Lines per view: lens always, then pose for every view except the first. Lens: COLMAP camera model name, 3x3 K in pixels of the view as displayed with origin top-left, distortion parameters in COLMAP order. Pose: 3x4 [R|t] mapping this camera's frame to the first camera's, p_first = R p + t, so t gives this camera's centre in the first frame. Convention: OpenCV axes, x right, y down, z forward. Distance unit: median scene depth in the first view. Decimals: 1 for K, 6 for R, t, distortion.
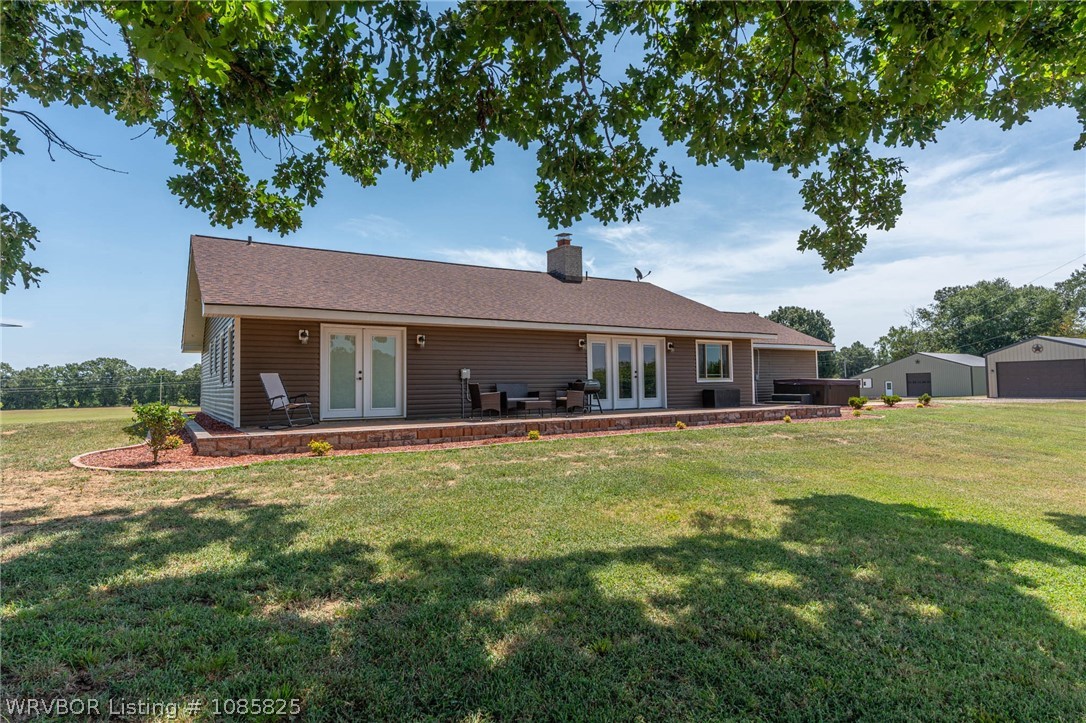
lens RADIAL K [[613.0, 0, 546.3], [0, 613.0, 364.9], [0, 0, 1]] dist [0.000573, 0.000519]
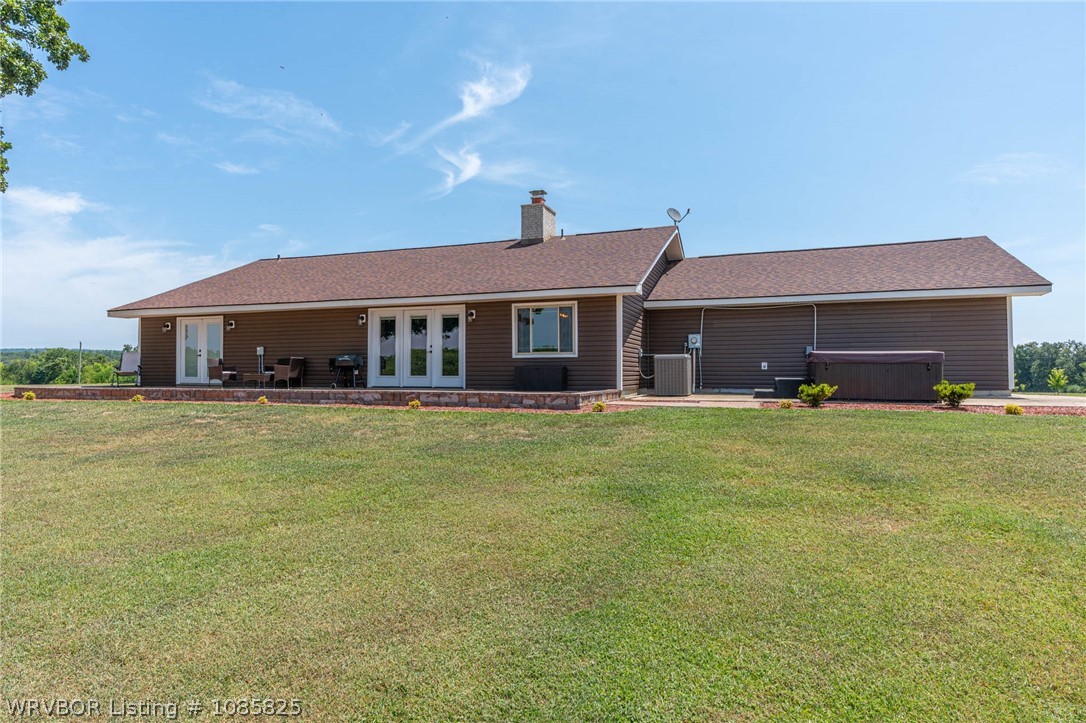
lens RADIAL K [[613.0, 0, 536.1], [0, 613.0, 369.5], [0, 0, 1]] dist [0.000573, 0.000519]
pose [[0.612187, 0.019251, -0.790478, 1.011774], [0.024025, 0.998789, 0.042930, 0.011242], [0.790348, -0.045273, 0.610983, 0.582556]]
